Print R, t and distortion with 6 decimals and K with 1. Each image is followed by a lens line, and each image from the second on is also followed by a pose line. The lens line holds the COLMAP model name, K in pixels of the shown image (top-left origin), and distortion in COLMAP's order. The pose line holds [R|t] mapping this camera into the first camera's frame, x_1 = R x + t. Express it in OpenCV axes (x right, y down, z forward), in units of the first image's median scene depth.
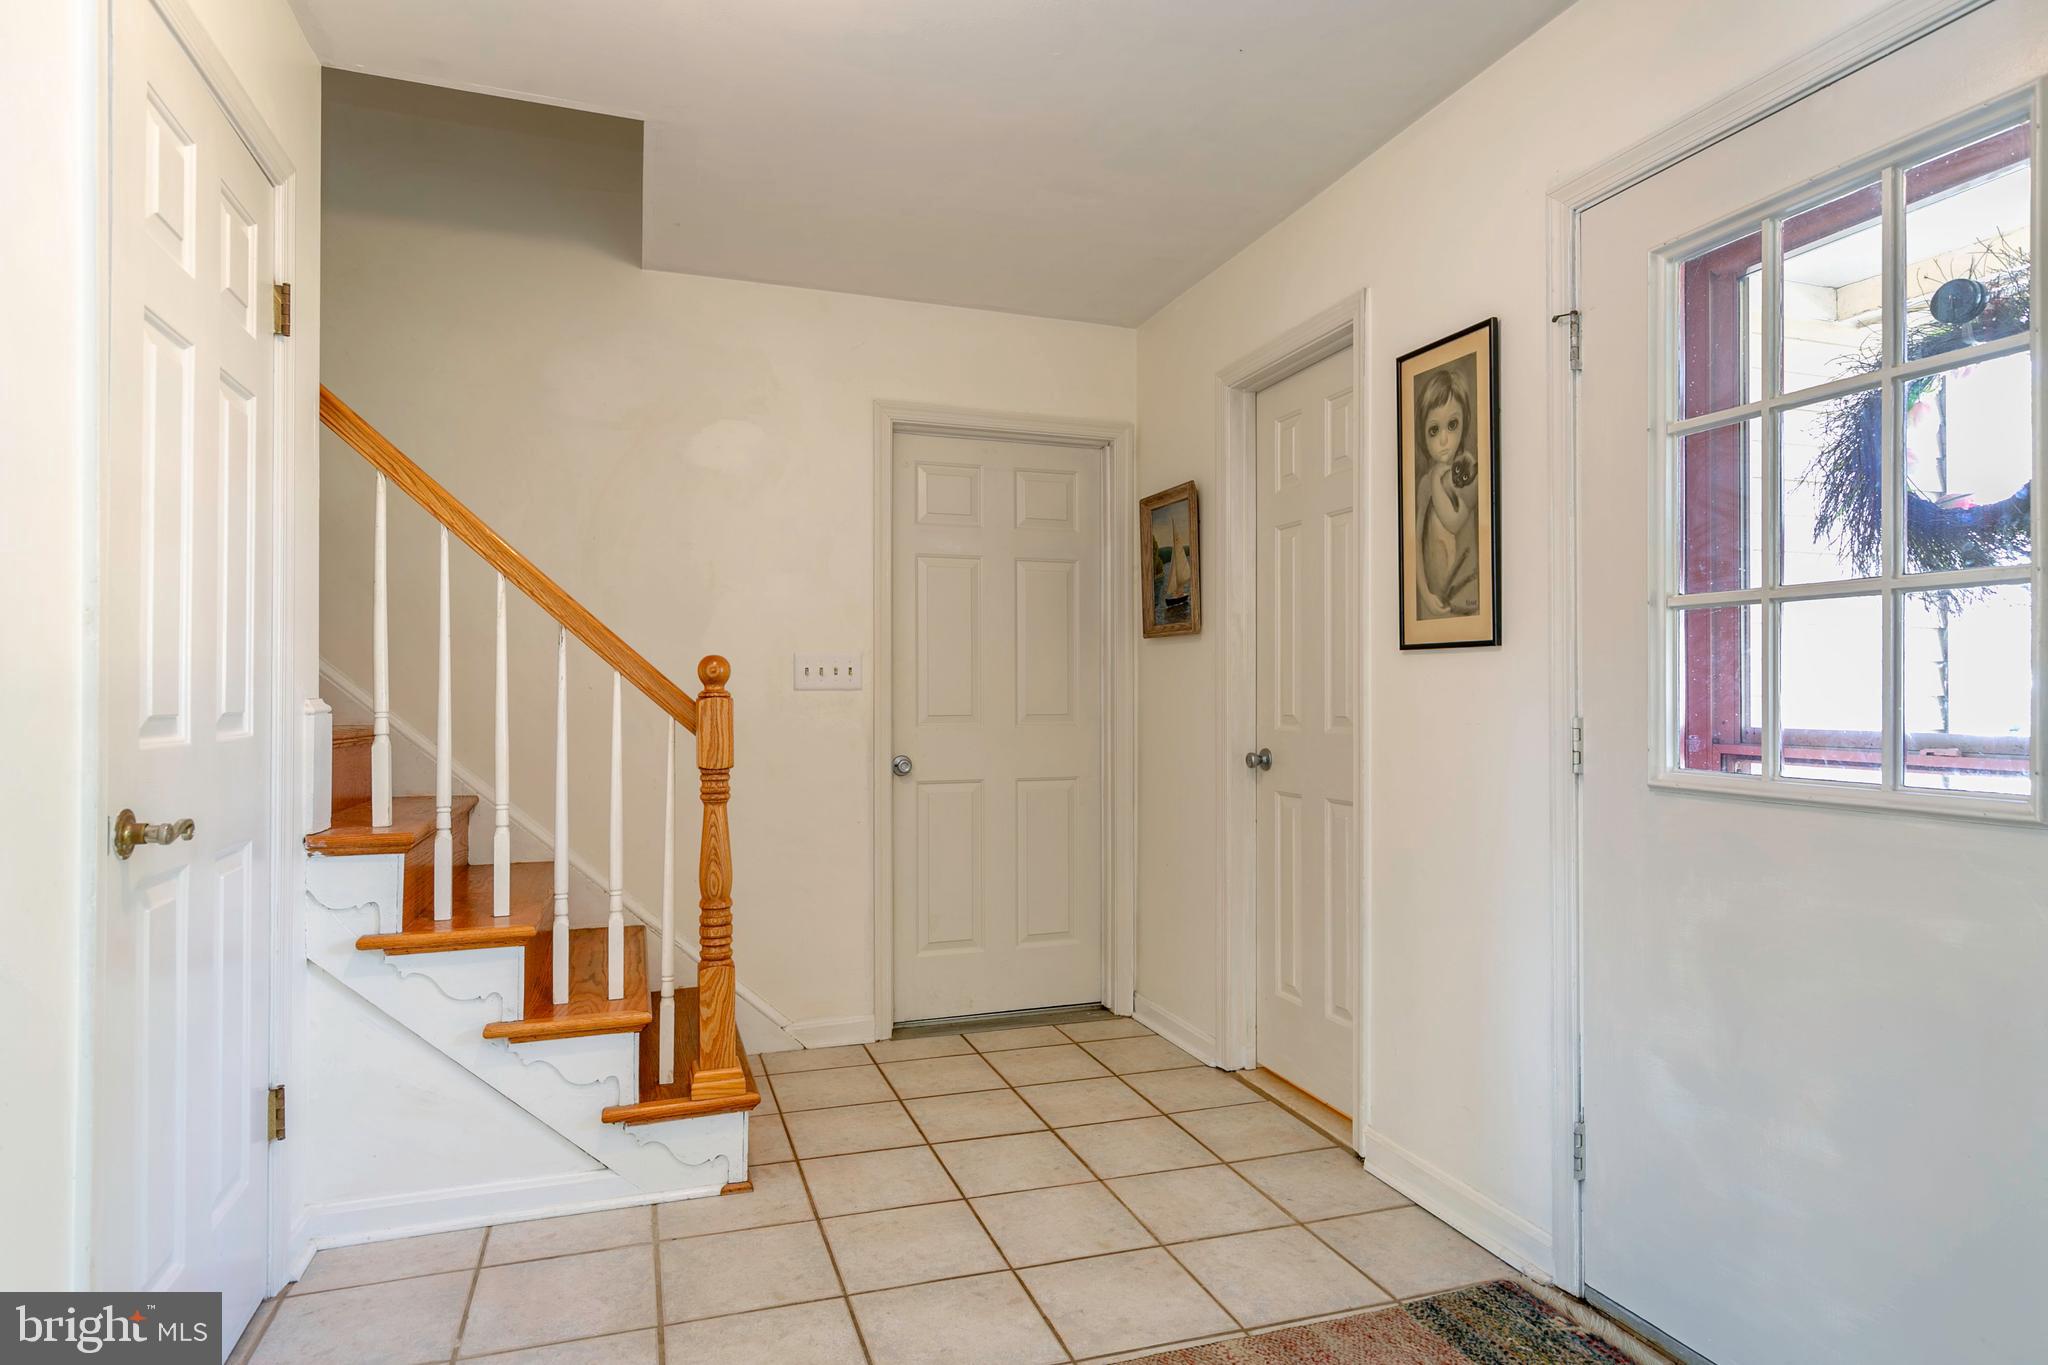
lens RADIAL K [[1146.2, 0, 1049.1], [0, 1146.2, 682.0], [0, 0, 1]] dist [0.011508, -0.000118]
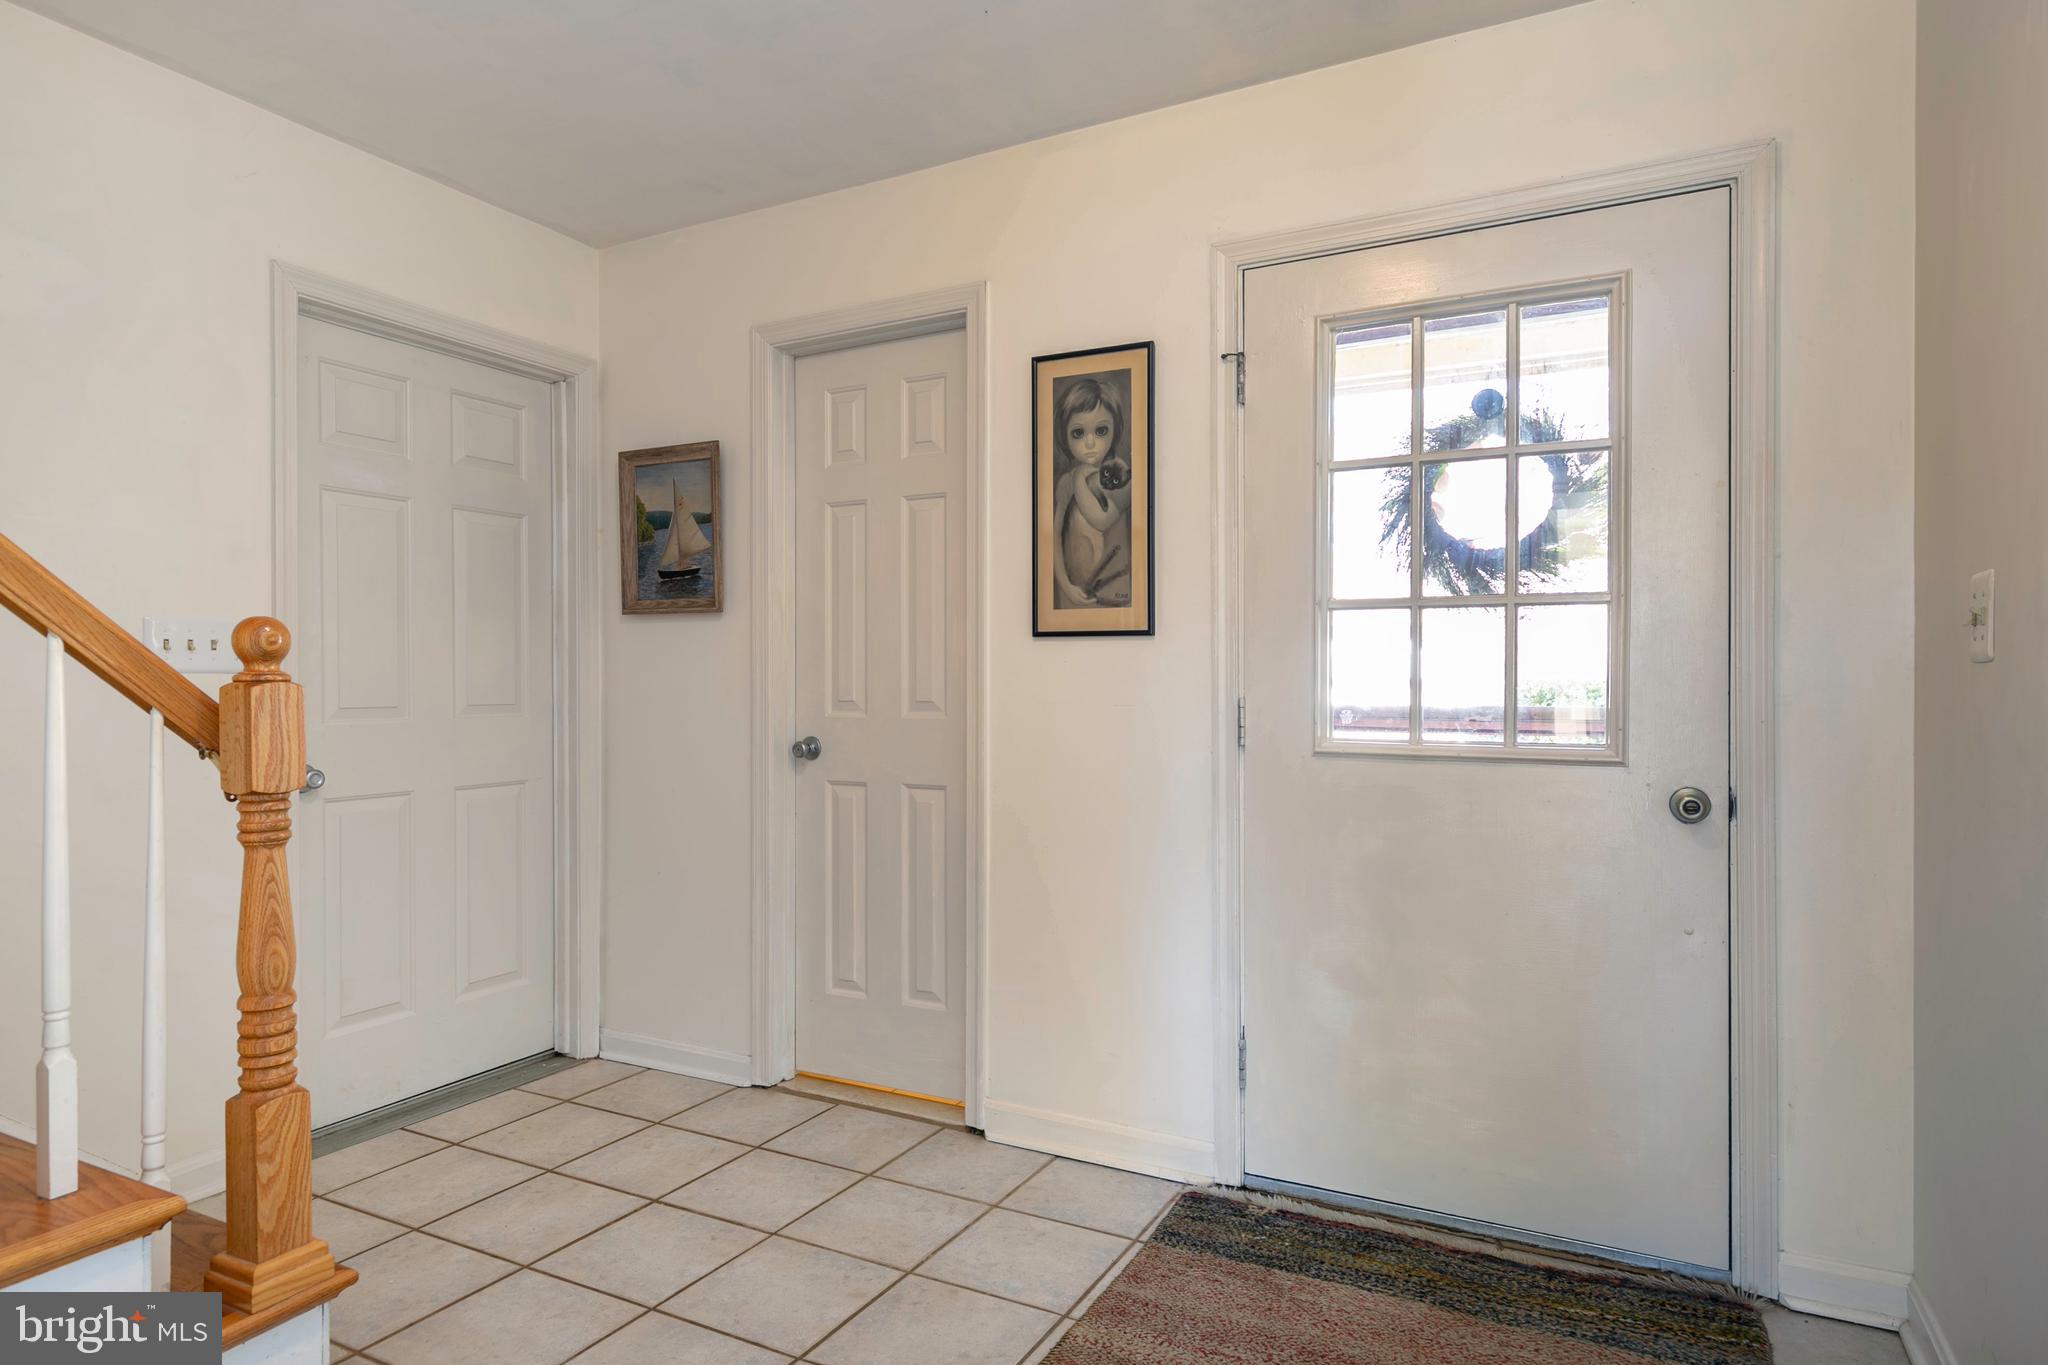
lens RADIAL K [[1146.2, 0, 1070.1], [0, 1146.2, 683.0], [0, 0, 1]] dist [0.011508, -0.000118]
pose [[0.733844, -0.001312, 0.679317, -0.371026], [-0.007156, 0.999928, 0.009661, 0.003857], [-0.679280, -0.011951, 0.733781, 0.201128]]
